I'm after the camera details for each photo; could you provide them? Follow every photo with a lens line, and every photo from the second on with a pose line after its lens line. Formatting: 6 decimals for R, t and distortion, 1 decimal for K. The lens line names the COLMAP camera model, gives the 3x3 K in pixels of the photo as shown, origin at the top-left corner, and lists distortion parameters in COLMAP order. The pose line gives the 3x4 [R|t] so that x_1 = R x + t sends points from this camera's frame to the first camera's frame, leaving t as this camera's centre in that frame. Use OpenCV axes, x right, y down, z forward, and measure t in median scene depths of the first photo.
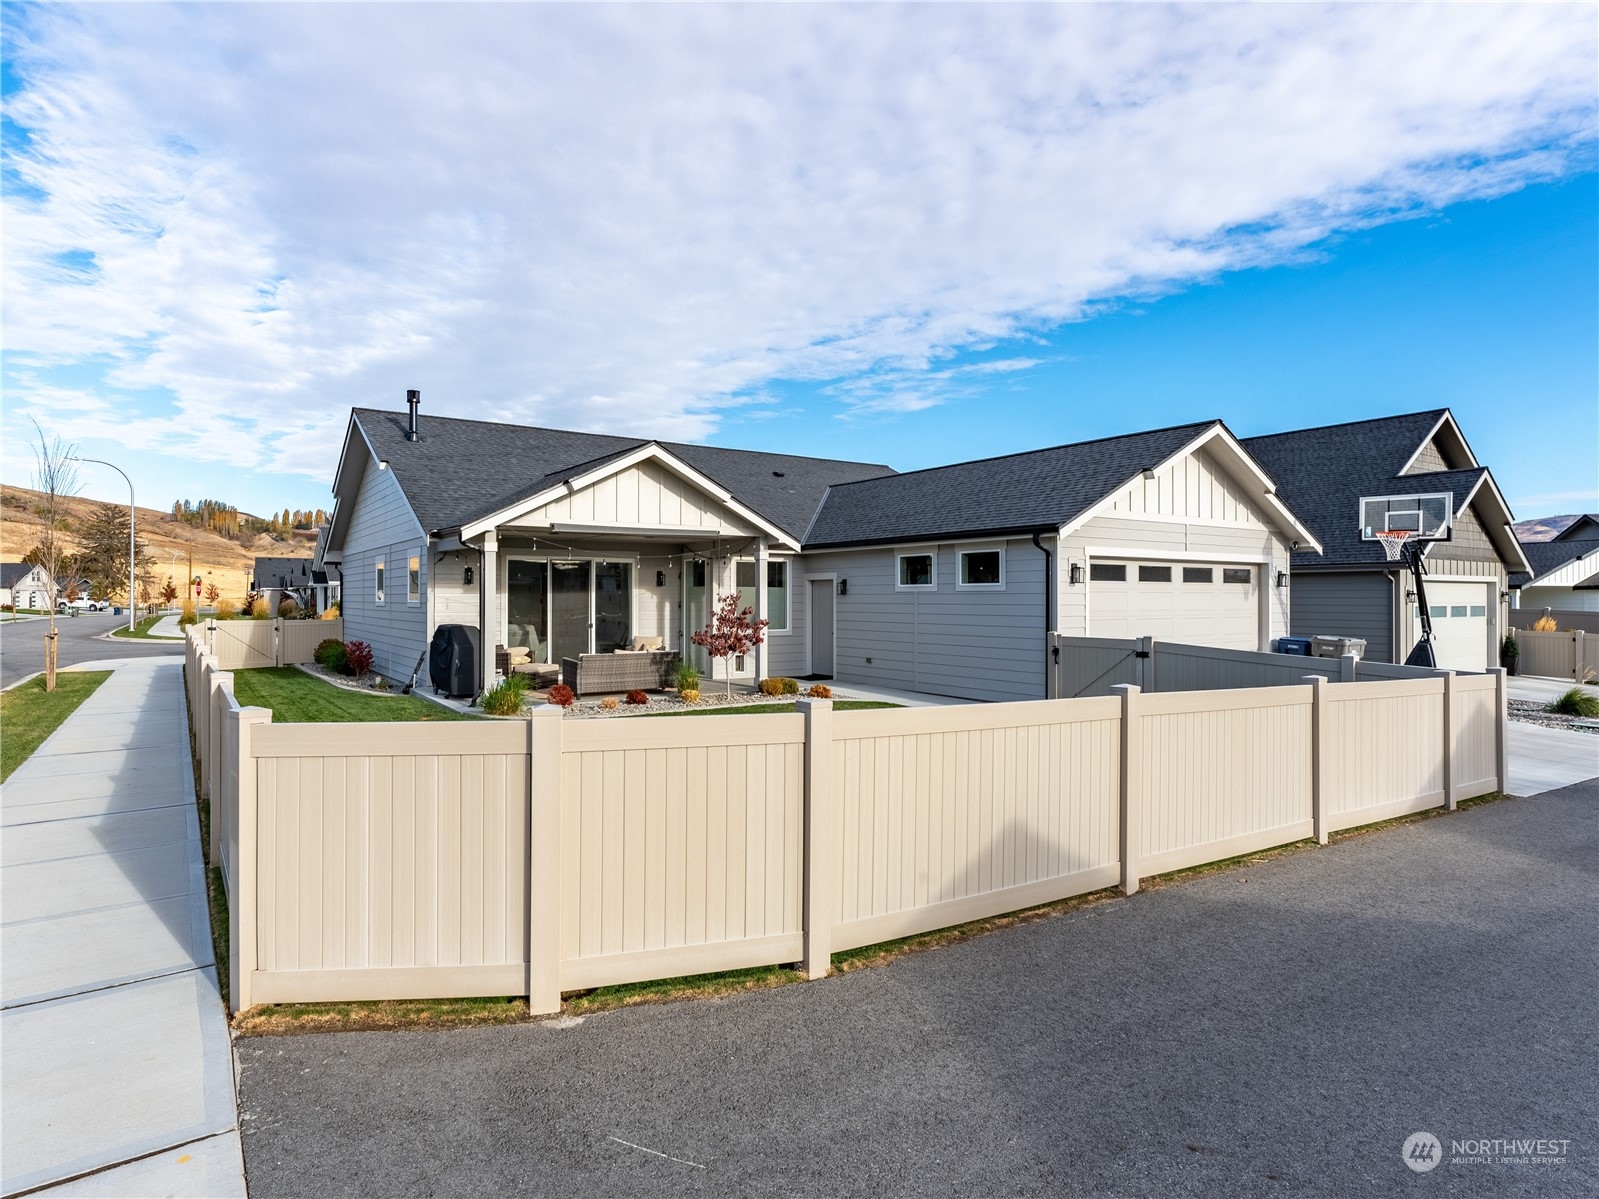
lens RADIAL K [[763.8, 0, 768.6], [0, 763.8, 593.6], [0, 0, 1]] dist [-0.000528, -0.000572]
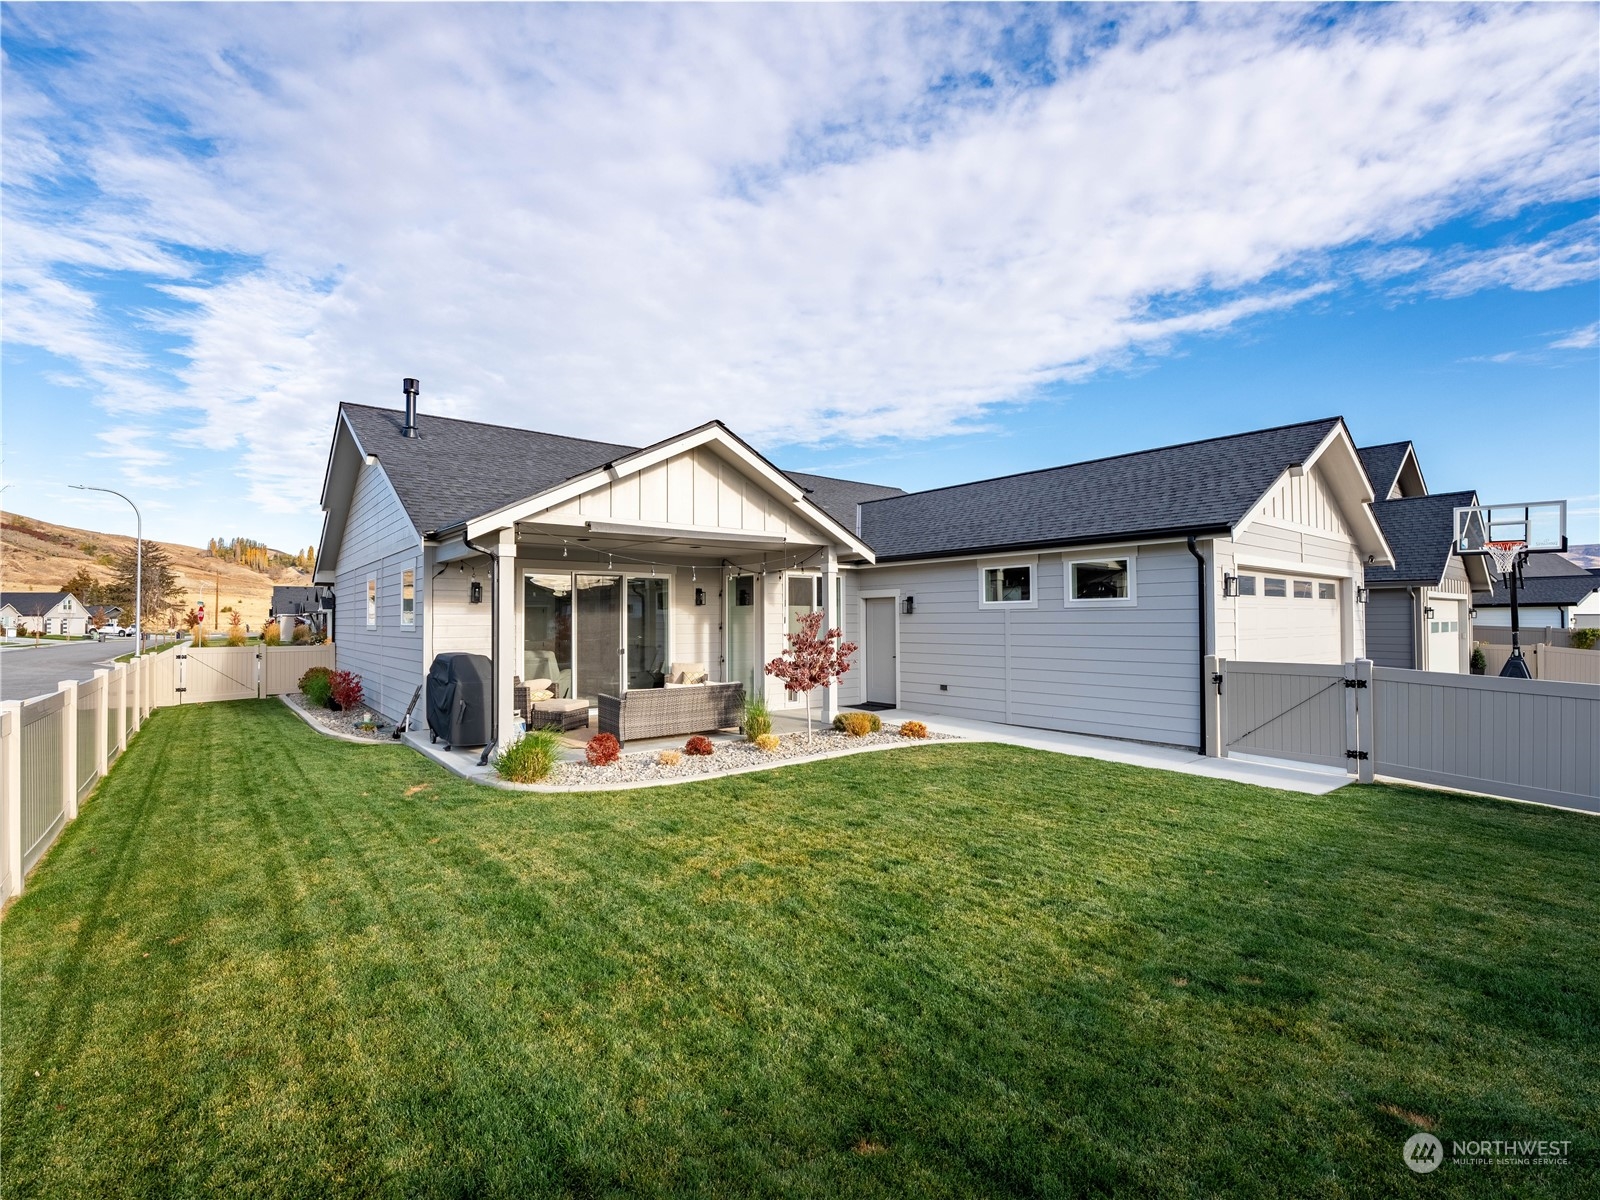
lens RADIAL K [[654.8, 0, 794.0], [0, 654.8, 607.4], [0, 0, 1]] dist [-0.024560, 0.000004]
pose [[0.996569, -0.005010, 0.082612, -0.103484], [0.006205, 0.999880, -0.014209, 0.004281], [-0.082530, 0.014673, 0.996481, 0.258291]]
